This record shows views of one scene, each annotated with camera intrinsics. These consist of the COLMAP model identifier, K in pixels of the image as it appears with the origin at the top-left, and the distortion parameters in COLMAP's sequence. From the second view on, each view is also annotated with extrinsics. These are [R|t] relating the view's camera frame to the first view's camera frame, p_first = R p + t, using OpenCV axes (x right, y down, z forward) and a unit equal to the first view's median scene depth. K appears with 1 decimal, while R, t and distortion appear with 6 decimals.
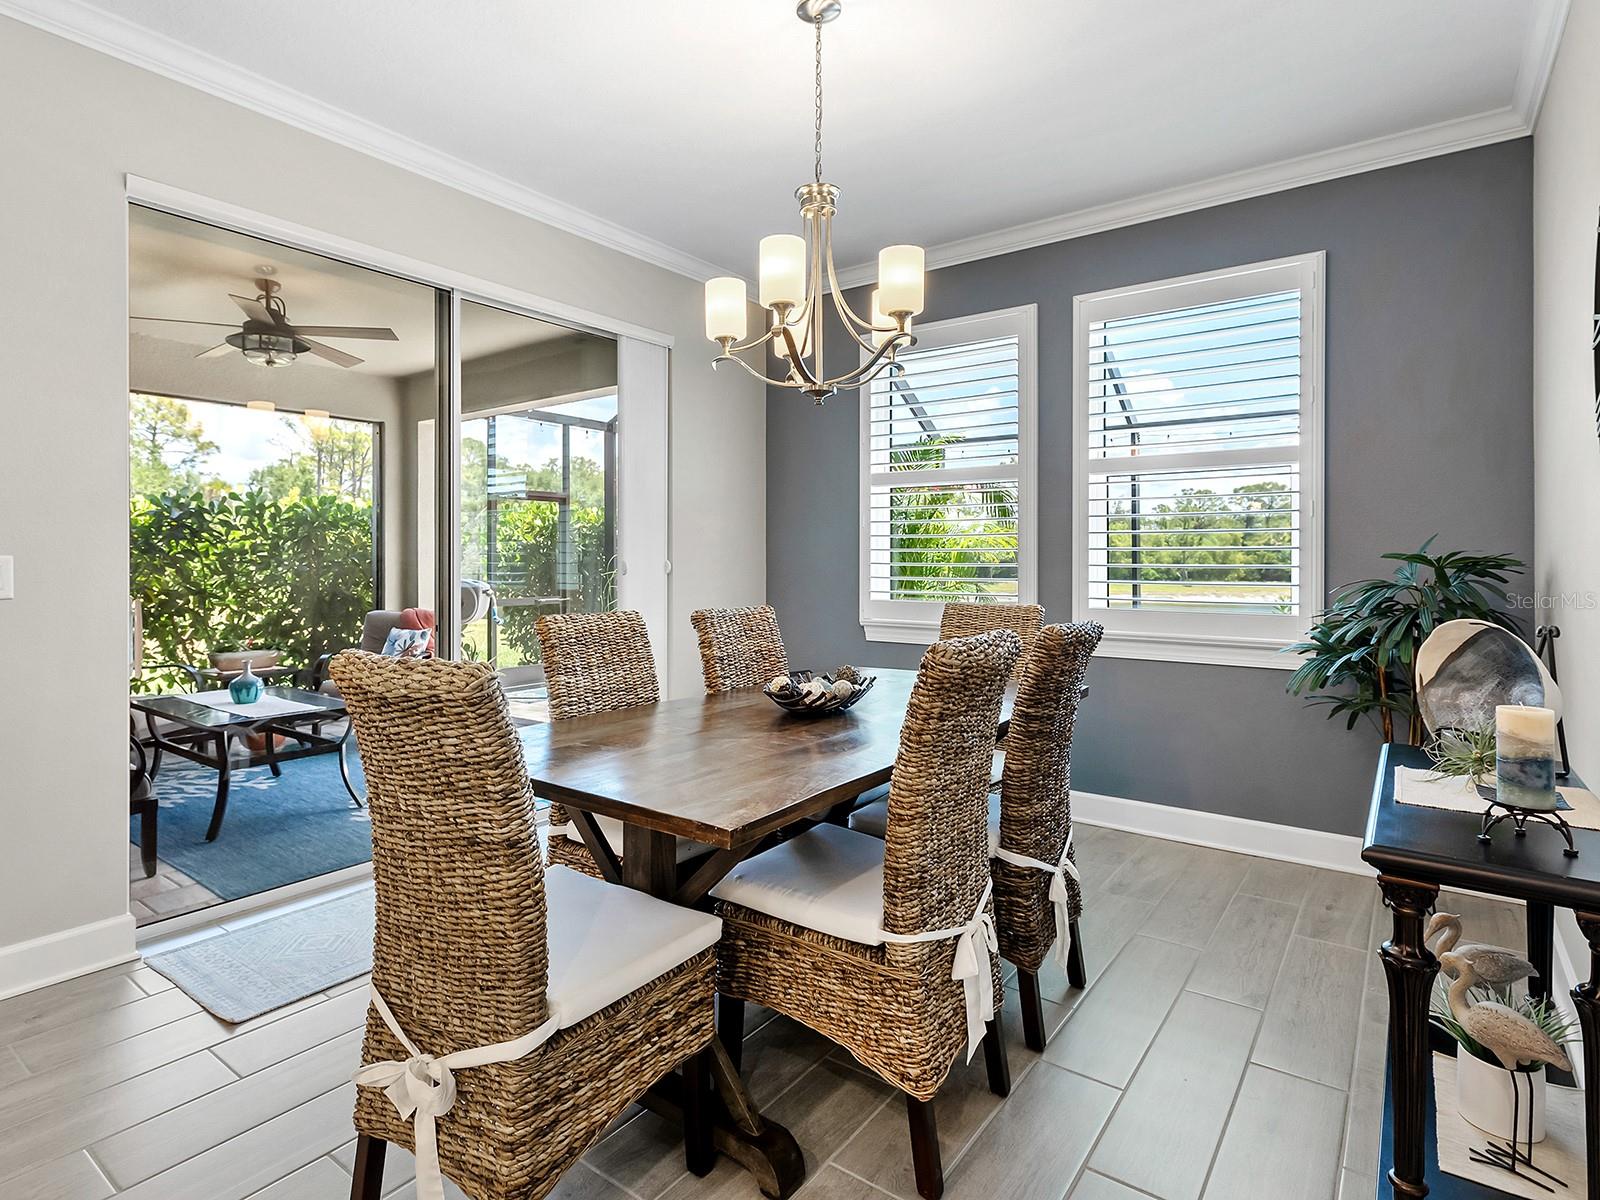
lens RADIAL K [[862.9, 0, 746.7], [0, 862.9, 541.4], [0, 0, 1]] dist [0.005986, 0.000222]
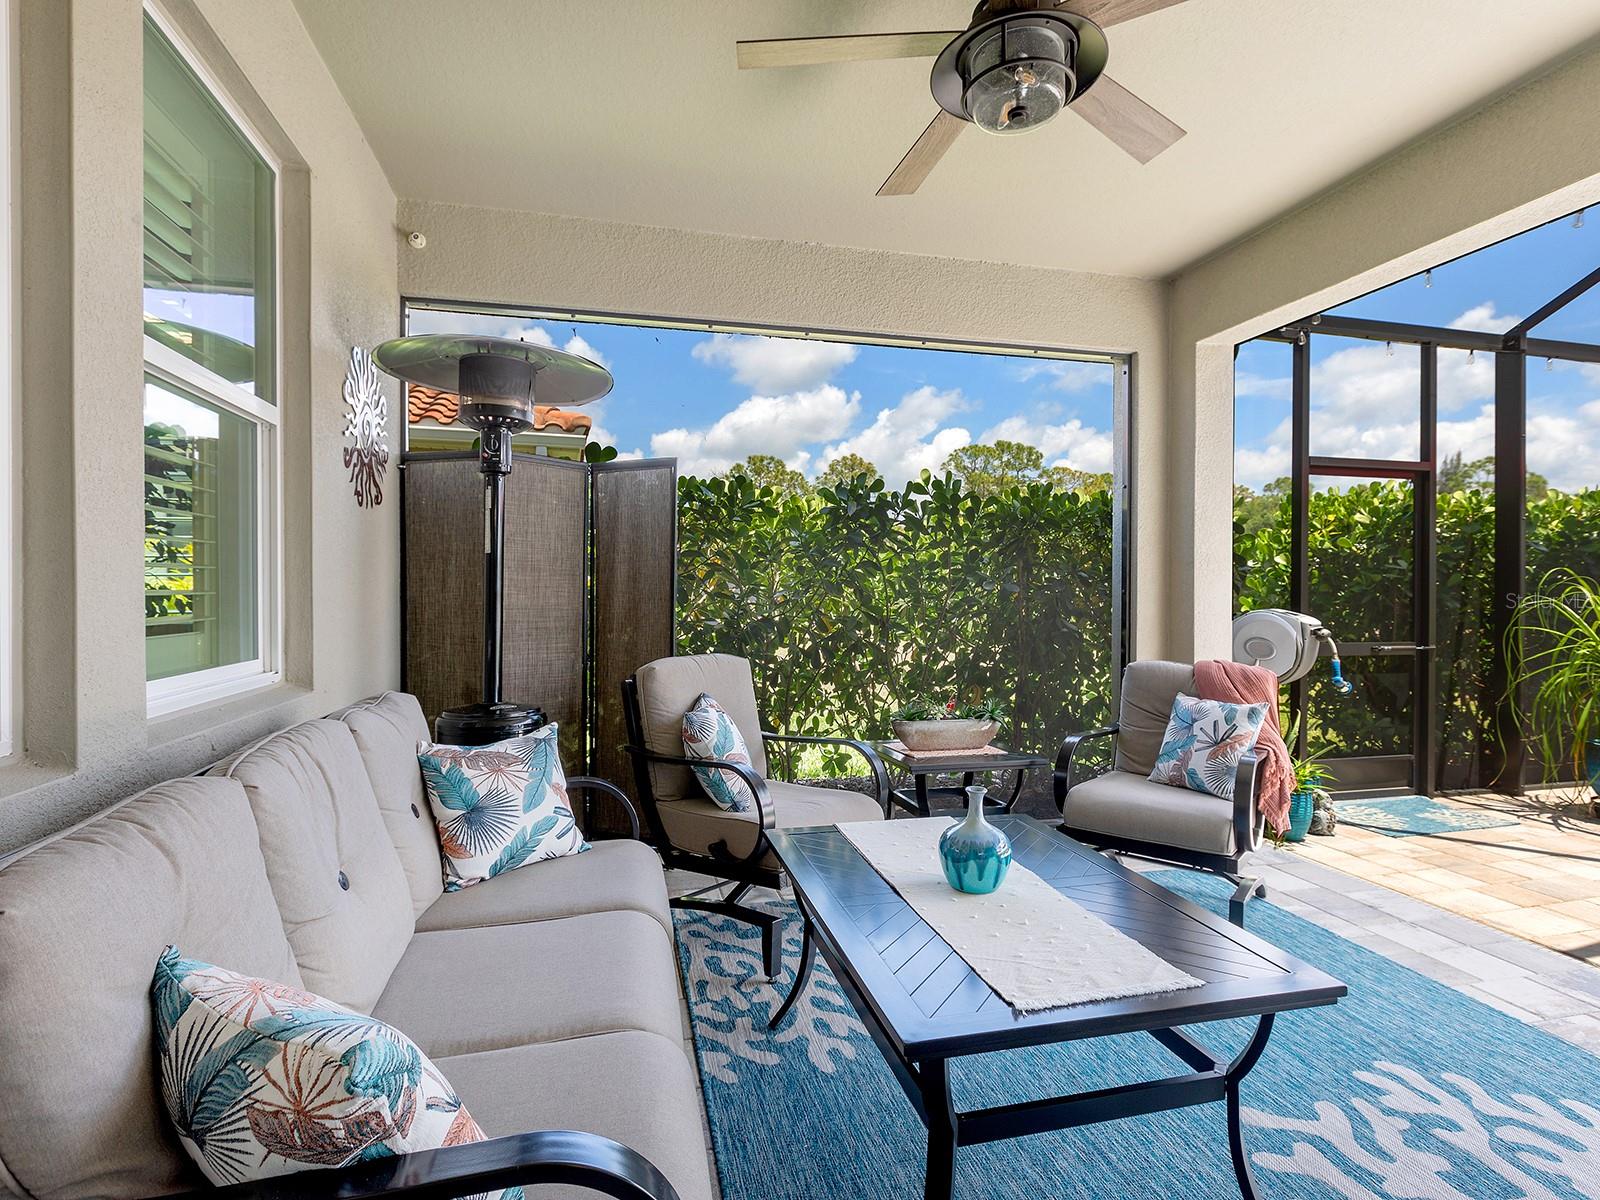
lens RADIAL K [[812.6, 0, 800.6], [0, 812.6, 593.3], [0, 0, 1]] dist [0.001106, 0.001943]
pose [[0.786843, 0.004713, -0.617135, -0.256352], [0.005151, 0.999886, 0.014203, 0.025581], [0.617132, -0.014355, 0.786729, 0.408511]]
